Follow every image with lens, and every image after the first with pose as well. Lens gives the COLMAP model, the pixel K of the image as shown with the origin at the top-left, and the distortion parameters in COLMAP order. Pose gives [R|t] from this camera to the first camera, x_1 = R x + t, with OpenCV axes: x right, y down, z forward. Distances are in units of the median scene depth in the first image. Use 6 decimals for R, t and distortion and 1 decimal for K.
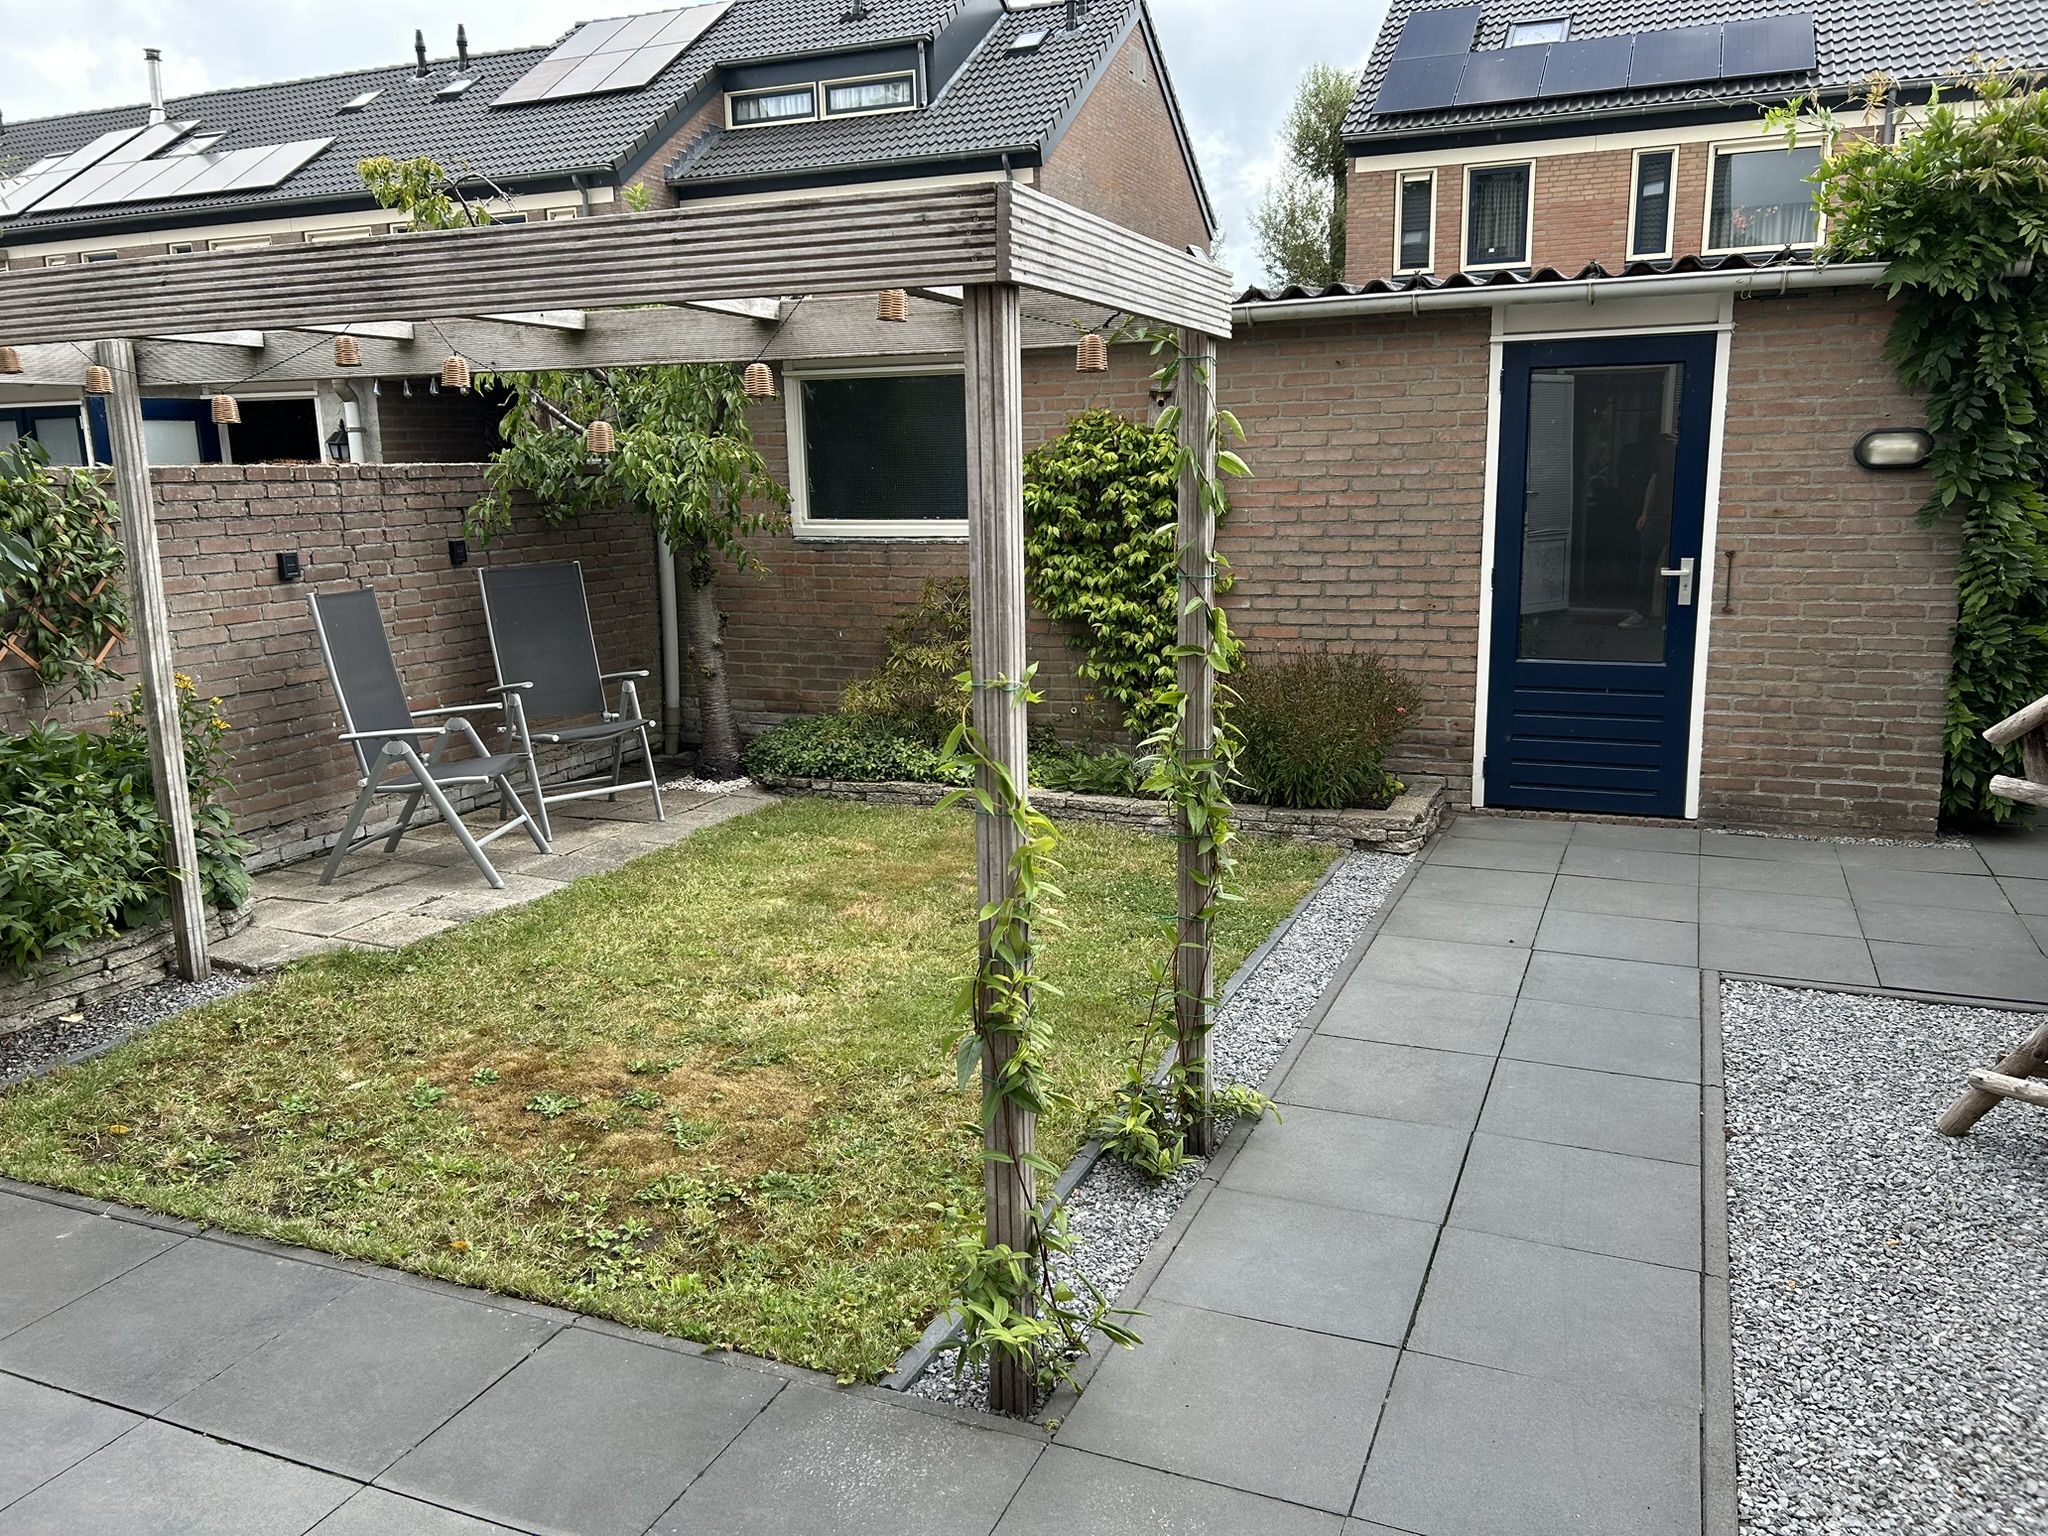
lens RADIAL K [[1545.1, 0, 1029.2], [0, 1545.1, 764.0], [0, 0, 1]] dist [0.003318, -0.002104]
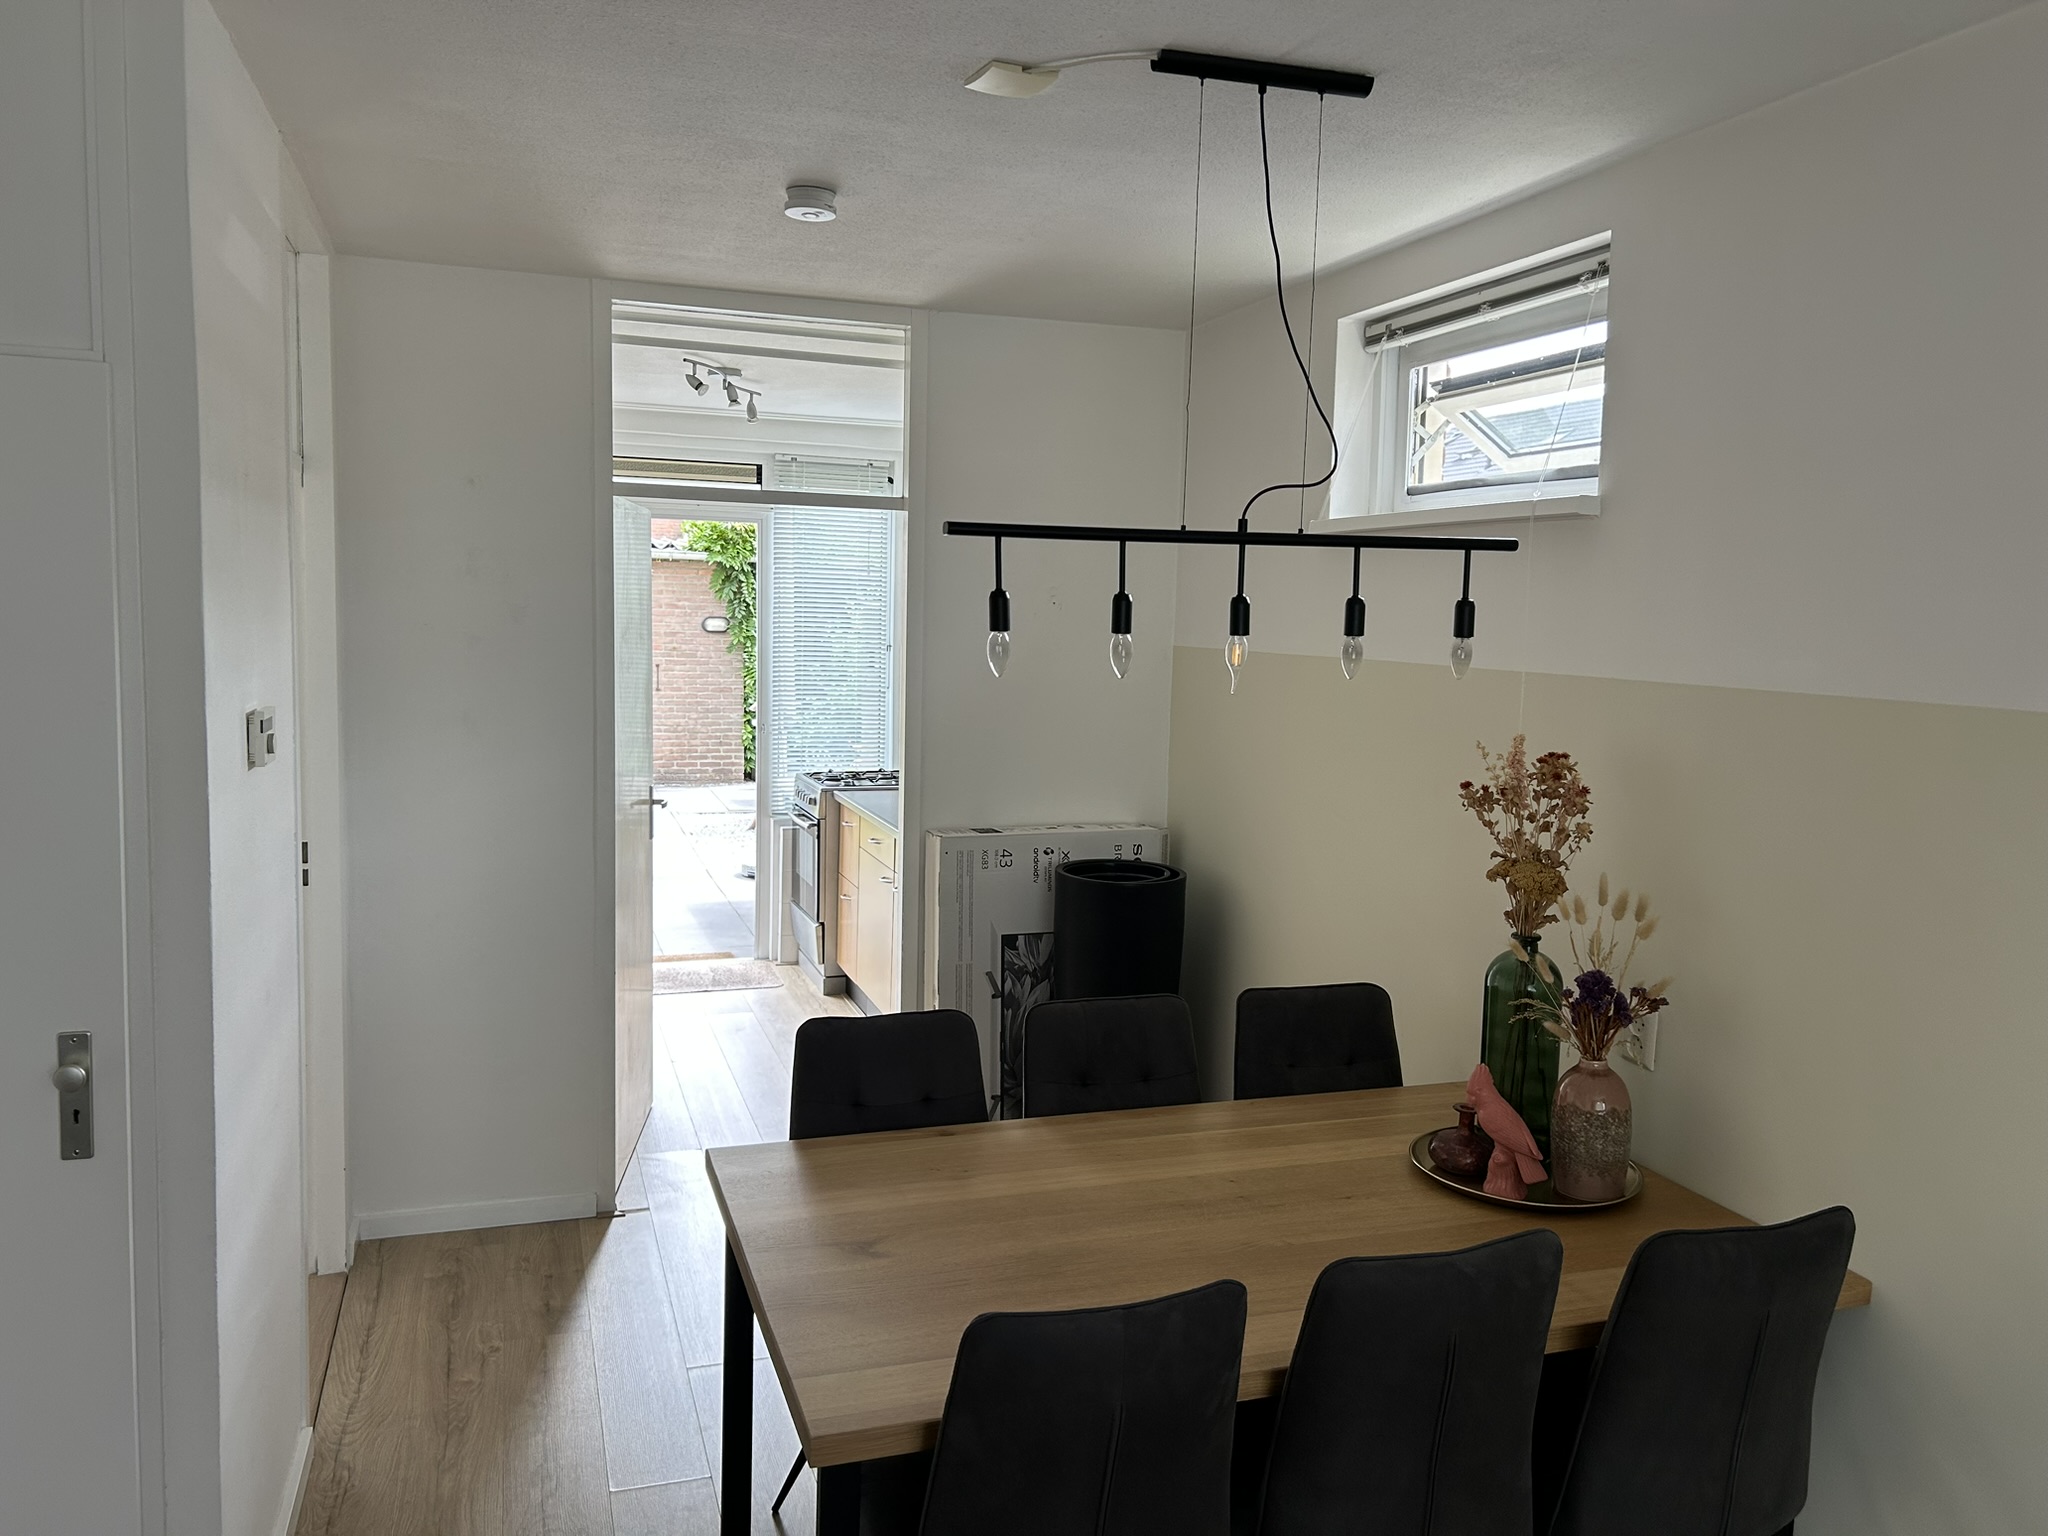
lens RADIAL K [[1545.1, 0, 1021.6], [0, 1545.1, 762.4], [0, 0, 1]] dist [0.003318, -0.002104]
pose [[0.766220, -0.027013, 0.642011, -0.649192], [0.091345, 0.993548, -0.067213, 0.223543], [-0.636053, 0.110144, 0.763744, -1.156343]]
